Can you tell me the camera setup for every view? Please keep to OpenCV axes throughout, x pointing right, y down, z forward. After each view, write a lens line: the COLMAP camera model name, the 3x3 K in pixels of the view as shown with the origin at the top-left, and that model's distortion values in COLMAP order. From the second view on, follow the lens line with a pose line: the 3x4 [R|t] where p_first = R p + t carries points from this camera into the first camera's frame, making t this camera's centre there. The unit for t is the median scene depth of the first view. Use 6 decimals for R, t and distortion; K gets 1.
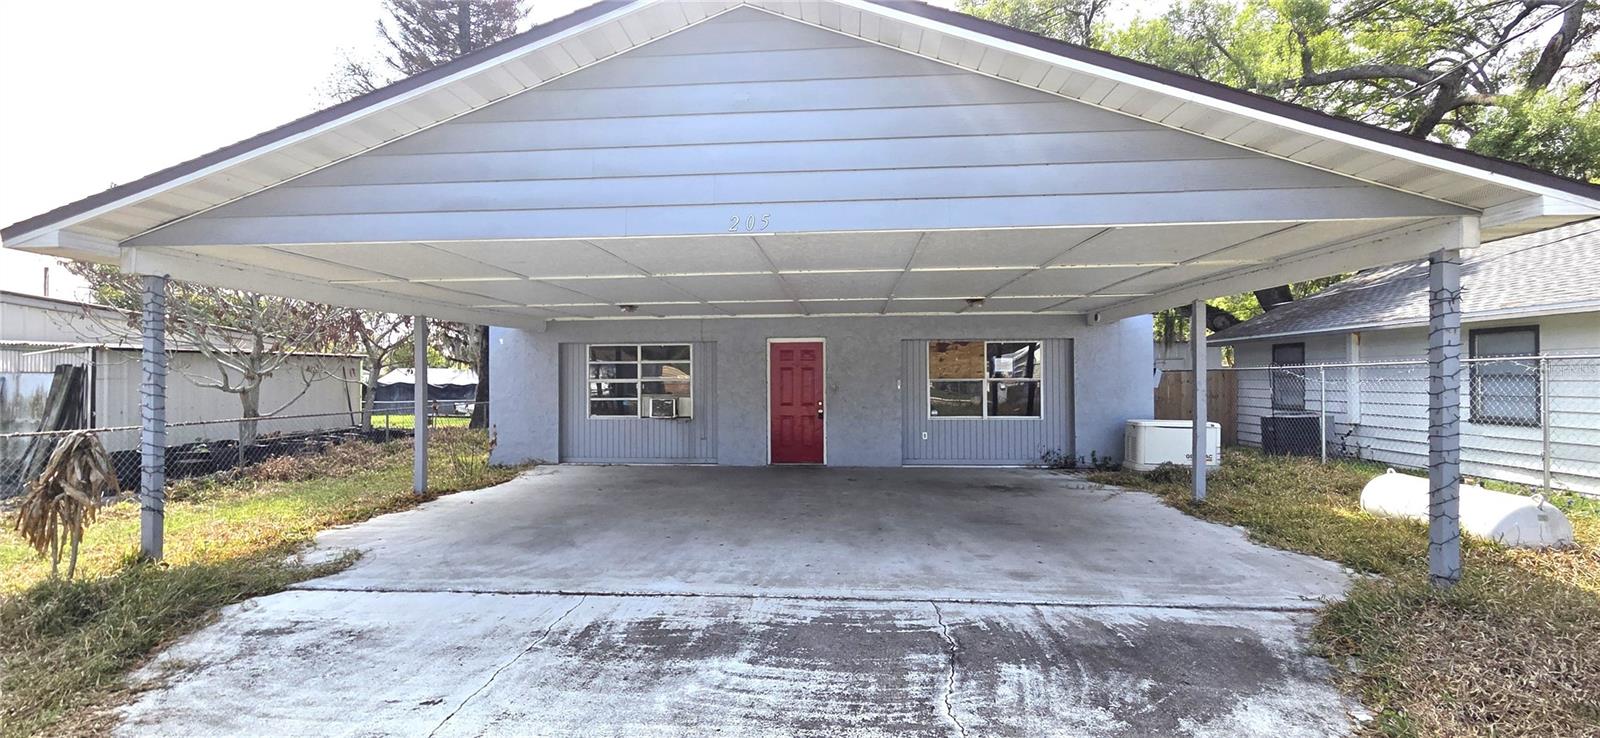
lens RADIAL K [[651.6, 0, 786.9], [0, 651.6, 373.4], [0, 0, 1]] dist [0.005519, -0.000040]
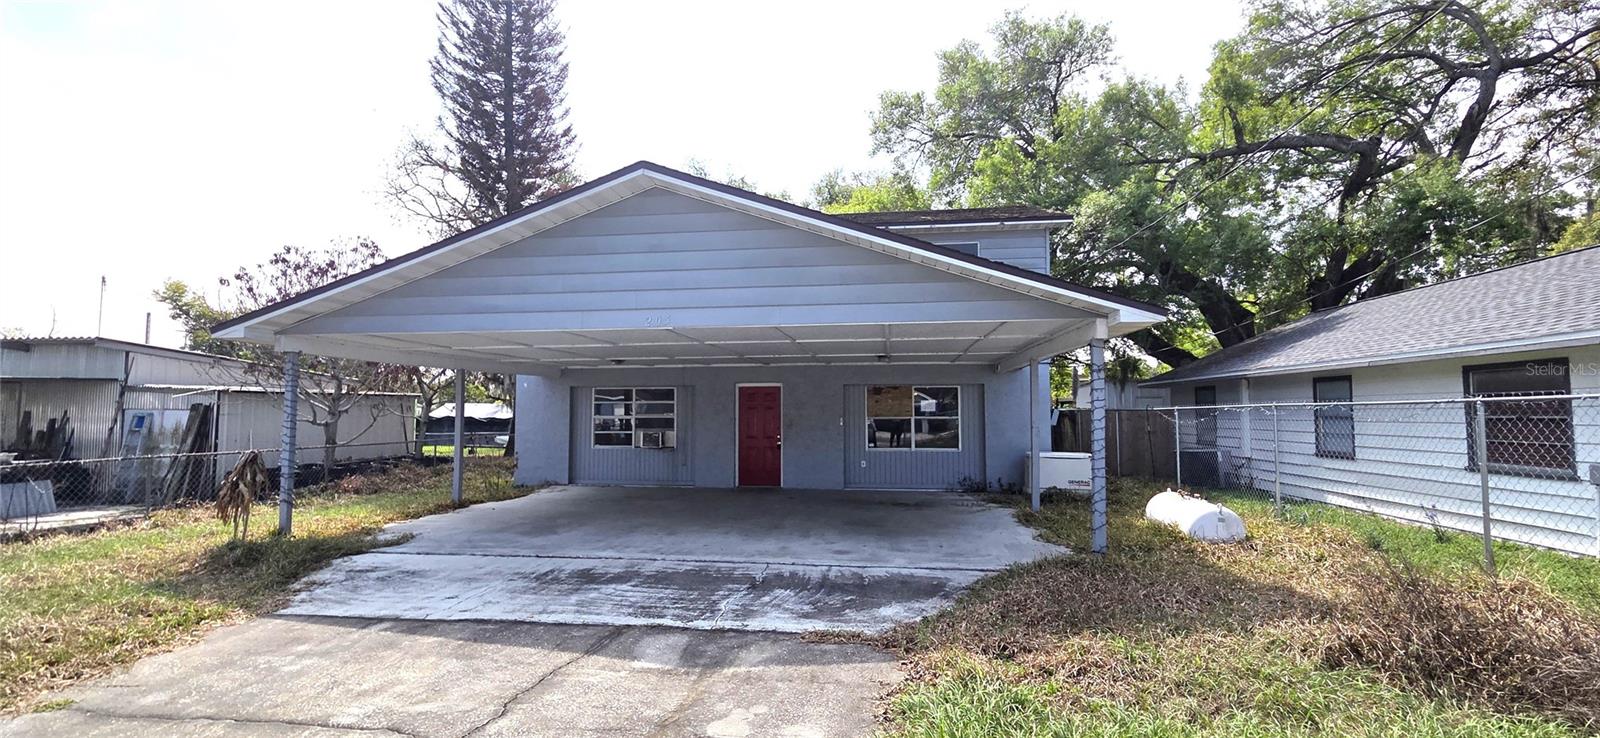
lens RADIAL K [[676.3, 0, 798.7], [0, 676.3, 374.7], [0, 0, 1]] dist [0.007523, 0.000135]
pose [[0.998112, 0.000394, -0.061425, 0.187253], [-0.003282, 0.998893, -0.046919, -0.011722], [0.061338, 0.047032, 0.997008, -0.297192]]
